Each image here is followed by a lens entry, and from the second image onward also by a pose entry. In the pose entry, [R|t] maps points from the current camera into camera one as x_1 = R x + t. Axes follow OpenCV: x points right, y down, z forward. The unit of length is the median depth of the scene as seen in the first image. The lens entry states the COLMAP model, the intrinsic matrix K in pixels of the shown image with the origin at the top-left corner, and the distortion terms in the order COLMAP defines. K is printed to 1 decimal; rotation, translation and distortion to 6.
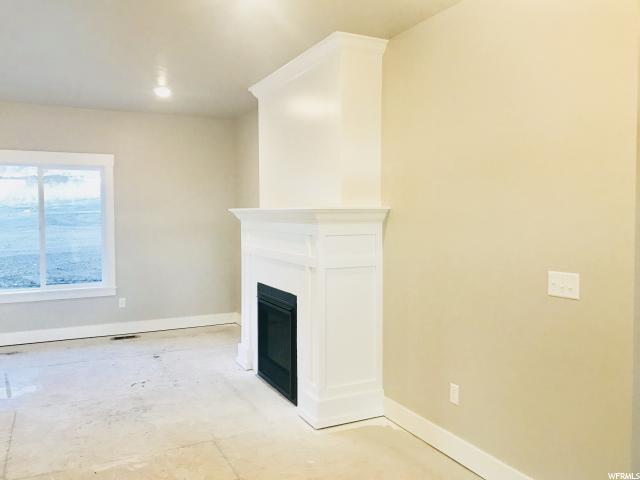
lens RADIAL K [[523.2, 0, 318.4], [0, 523.2, 238.9], [0, 0, 1]] dist [0.012954, -0.005514]
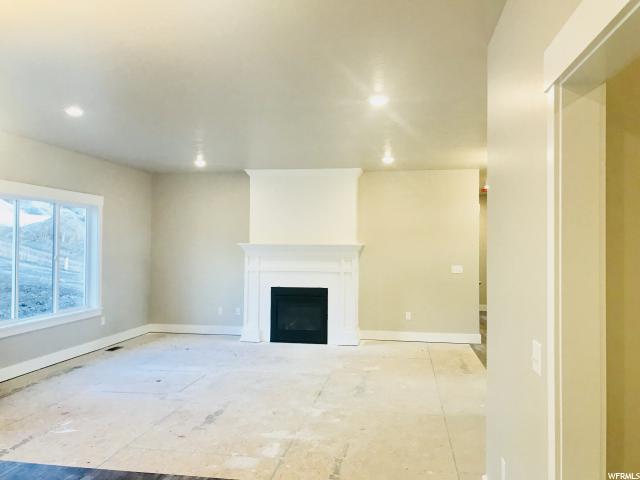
lens RADIAL K [[523.2, 0, 318.0], [0, 523.2, 237.3], [0, 0, 1]] dist [0.012954, -0.005514]
pose [[0.572876, 0.008844, 0.819594, -1.415502], [0.030260, 0.999032, -0.031931, -0.019390], [-0.819083, 0.043093, 0.572054, -0.108378]]
